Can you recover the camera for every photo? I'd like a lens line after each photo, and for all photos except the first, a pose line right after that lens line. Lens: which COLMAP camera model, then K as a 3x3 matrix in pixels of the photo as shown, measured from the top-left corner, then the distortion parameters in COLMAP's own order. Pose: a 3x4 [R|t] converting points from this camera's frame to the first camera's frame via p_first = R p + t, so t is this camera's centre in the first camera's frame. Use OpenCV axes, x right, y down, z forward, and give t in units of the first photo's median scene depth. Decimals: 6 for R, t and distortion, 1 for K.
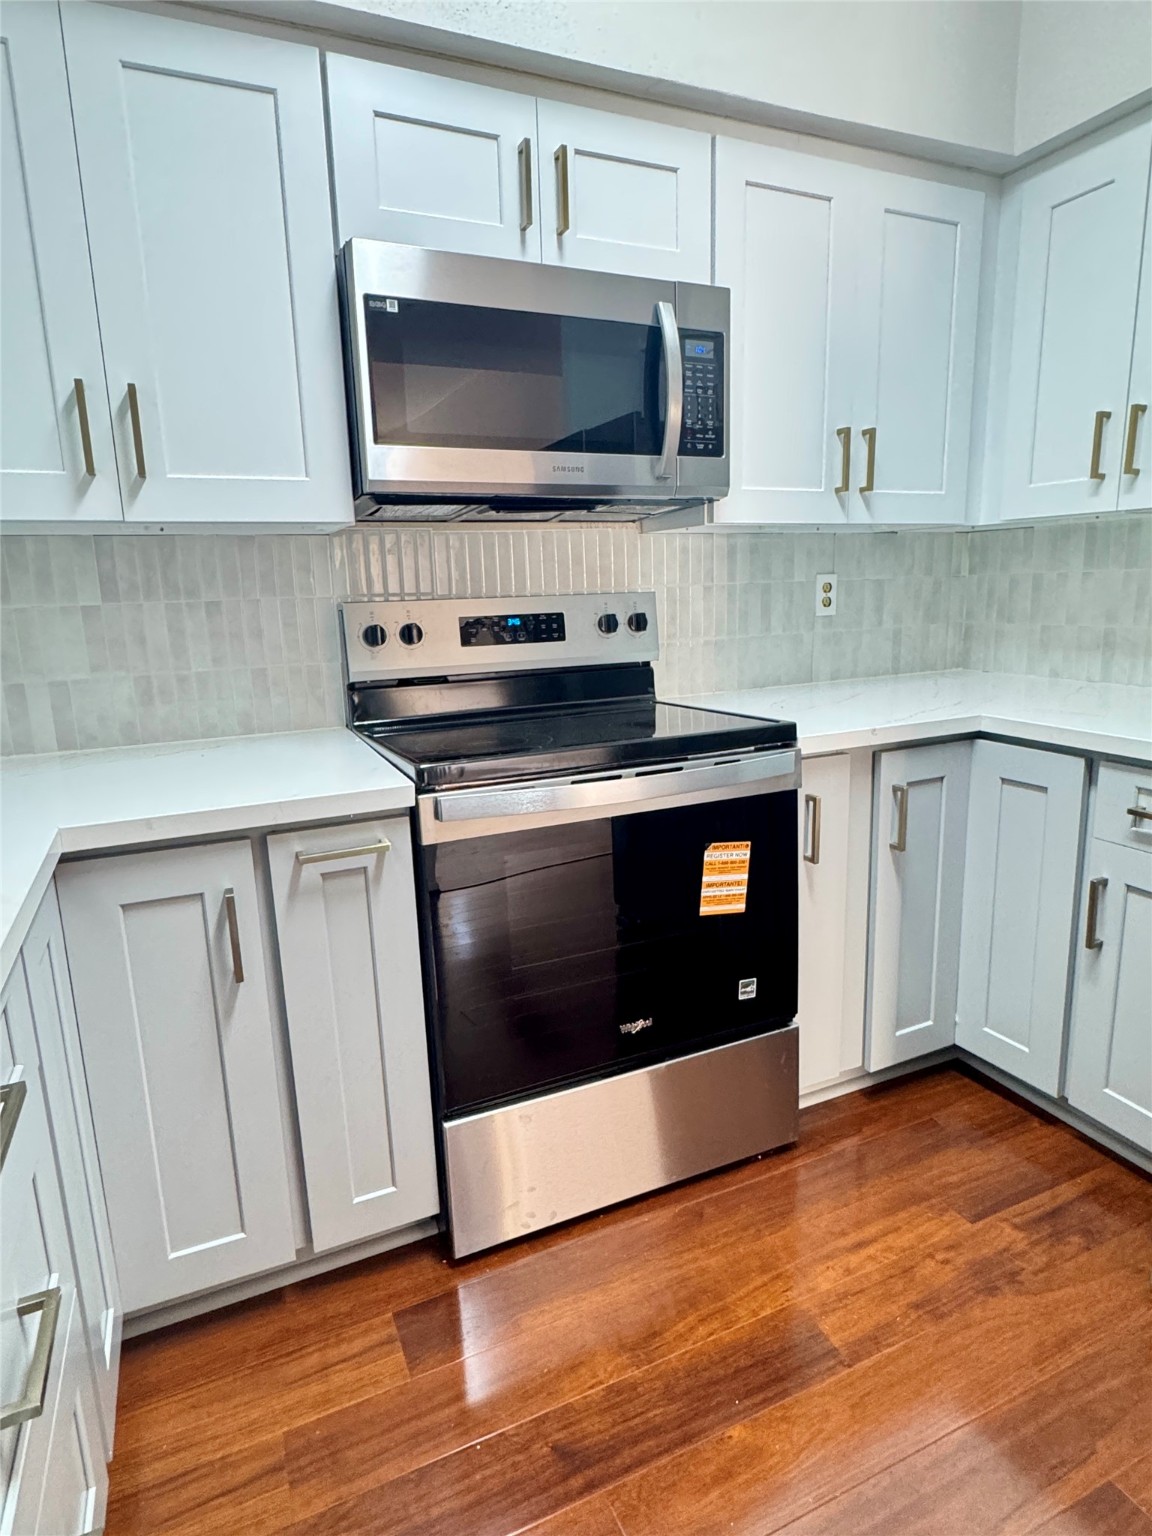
lens RADIAL K [[877.9, 0, 574.6], [0, 877.9, 757.6], [0, 0, 1]] dist [0.002921, -0.001331]
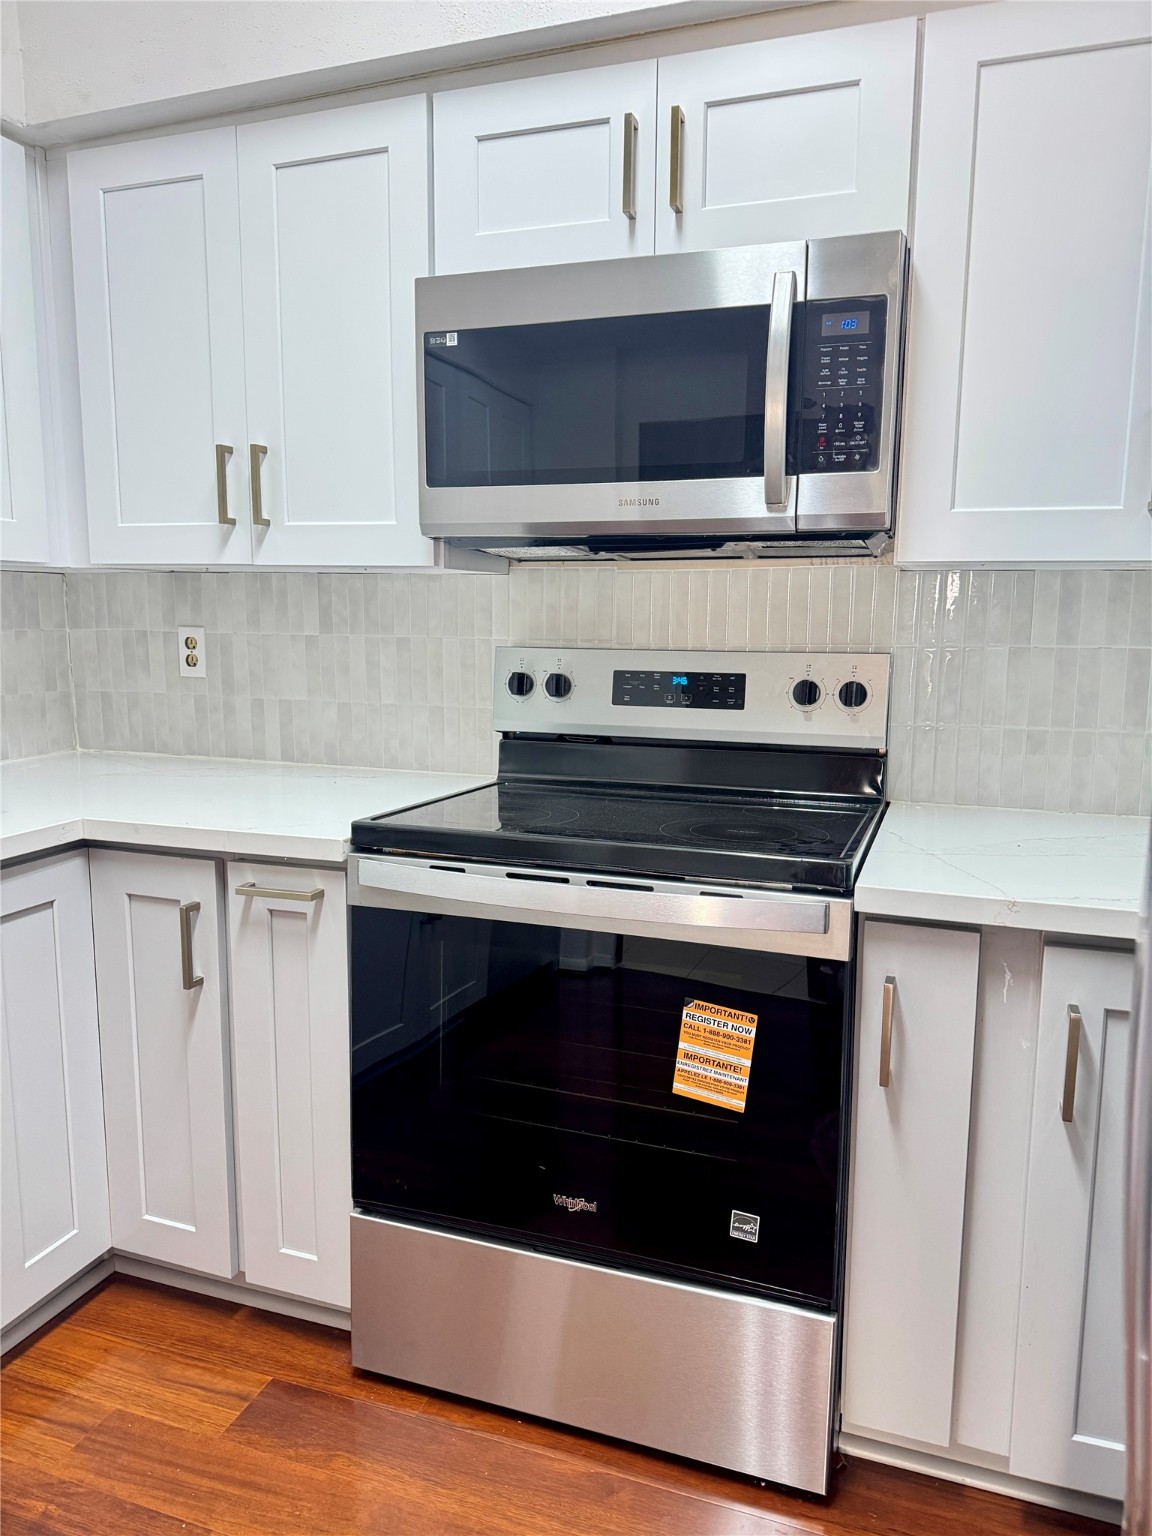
lens RADIAL K [[1064.3, 0, 576.0], [0, 1064.3, 768.0], [0, 0, 1]] dist [0.061800, -0.078329]
pose [[0.721323, 0.134978, -0.679319, 0.635118], [-0.165736, 0.985969, 0.019923, -0.090676], [0.672477, 0.098217, 0.733572, 0.248787]]
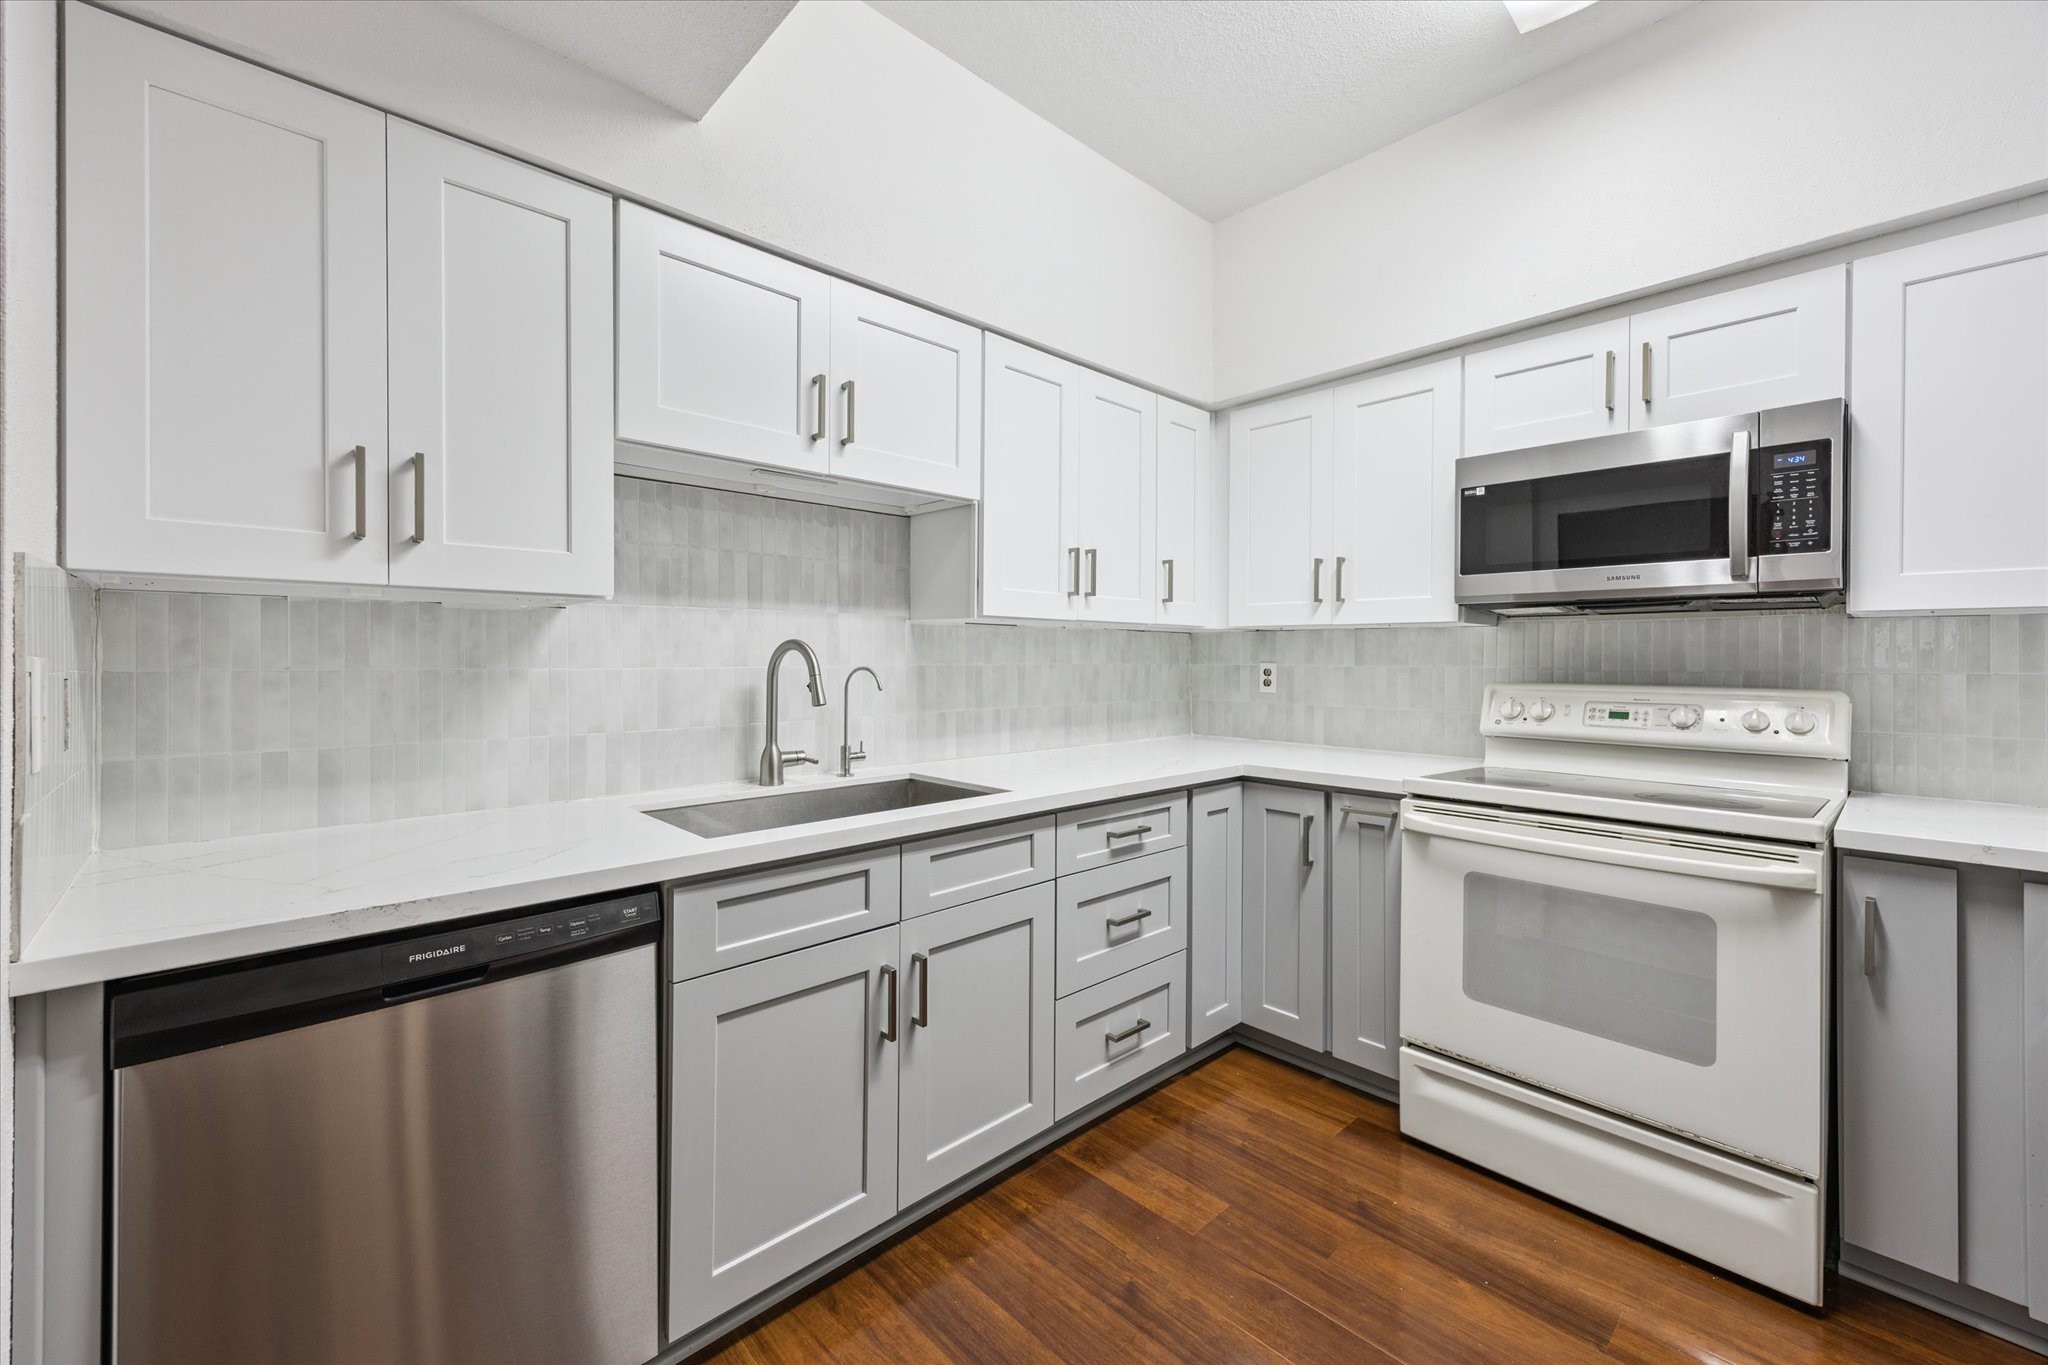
lens RADIAL K [[816.4, 0, 1011.0], [0, 816.4, 660.8], [0, 0, 1]] dist [0.001298, 0.000194]
pose [[0.320565, 0.032664, -0.946663, 0.808338], [-0.201898, 0.978795, -0.034595, 0.010926], [0.925460, 0.202219, 0.320362, -0.175681]]
